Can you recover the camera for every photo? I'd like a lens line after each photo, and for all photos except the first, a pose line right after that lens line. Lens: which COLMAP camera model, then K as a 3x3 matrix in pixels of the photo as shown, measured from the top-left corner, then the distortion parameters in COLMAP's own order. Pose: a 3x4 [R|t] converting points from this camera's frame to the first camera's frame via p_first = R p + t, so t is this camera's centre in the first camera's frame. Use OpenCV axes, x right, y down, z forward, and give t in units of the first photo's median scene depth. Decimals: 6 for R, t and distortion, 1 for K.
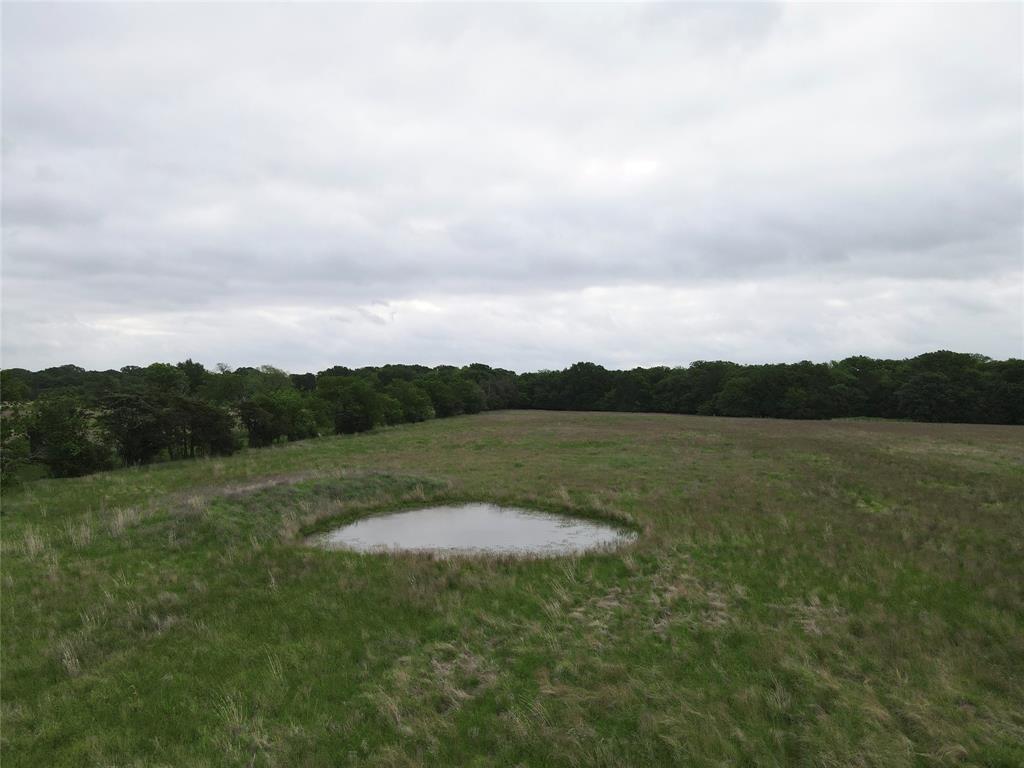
lens RADIAL K [[717.2, 0, 511.0], [0, 717.2, 380.0], [0, 0, 1]] dist [-0.002194, -0.000449]
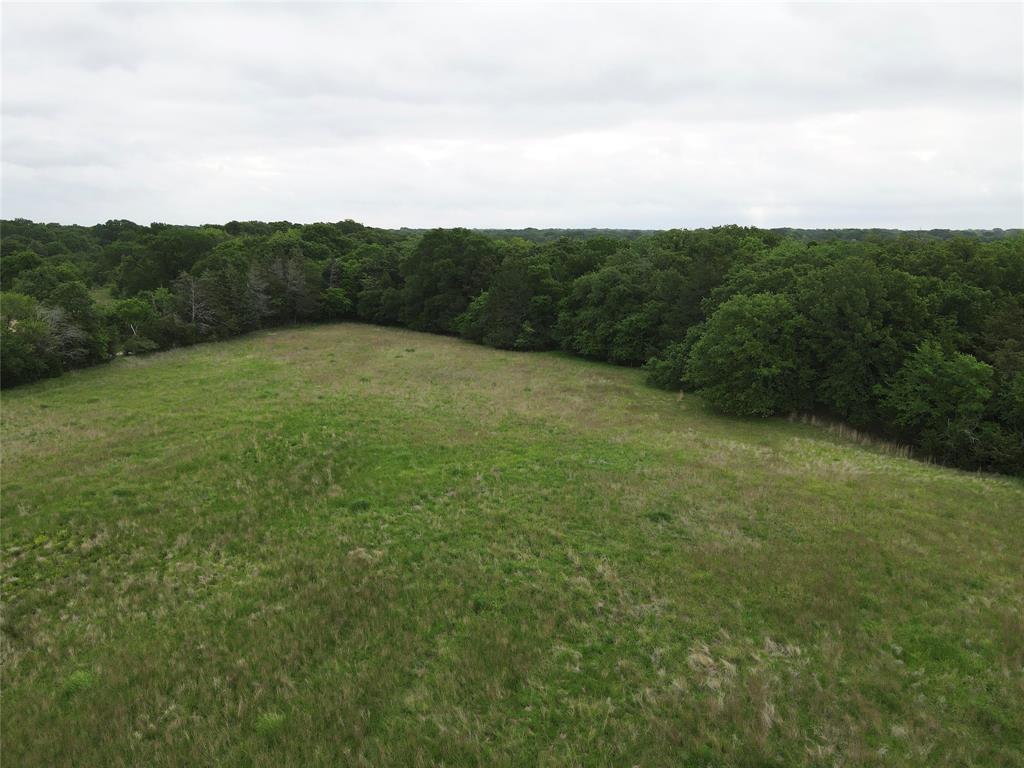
lens RADIAL K [[726.9, 0, 512.4], [0, 726.9, 379.6], [0, 0, 1]] dist [0.013230, -0.016912]
pose [[0.998536, 0.009645, -0.053222, 0.201718], [0.001722, 0.977806, 0.209508, -0.031186], [0.054061, -0.209292, 0.976358, 0.594258]]
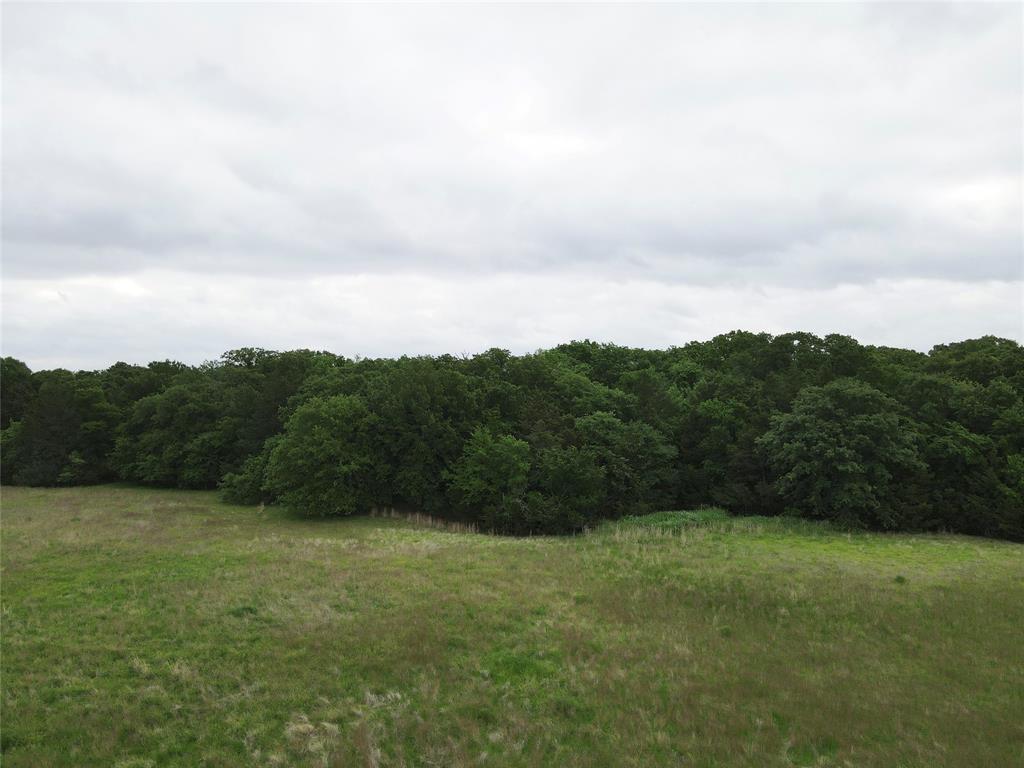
lens RADIAL K [[726.9, 0, 494.0], [0, 726.9, 376.3], [0, 0, 1]] dist [0.013230, -0.016912]
pose [[0.882890, -0.006792, 0.469530, 0.201688], [0.004695, 0.999973, 0.005638, -0.012746], [-0.469556, -0.002773, 0.882898, 0.594107]]
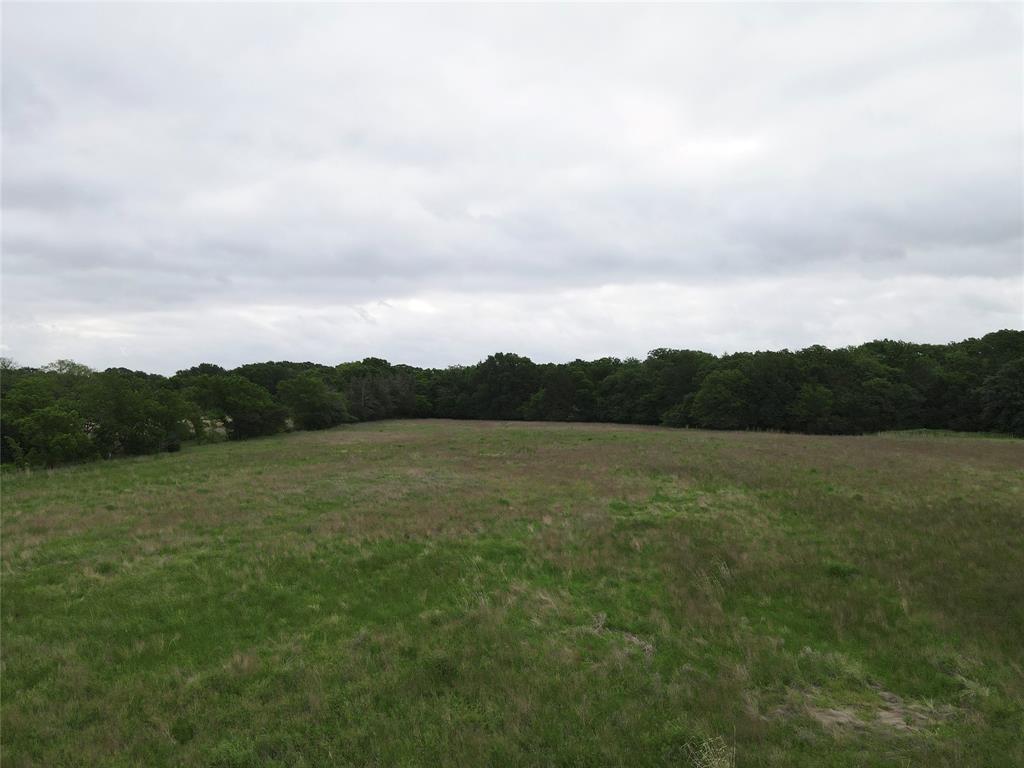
lens RADIAL K [[726.9, 0, 512.8], [0, 726.9, 387.9], [0, 0, 1]] dist [0.013230, -0.016912]
pose [[0.996891, -0.007225, 0.078463, 0.062426], [0.006631, 0.999947, 0.007829, 0.005972], [-0.078515, -0.007284, 0.996886, 0.308548]]
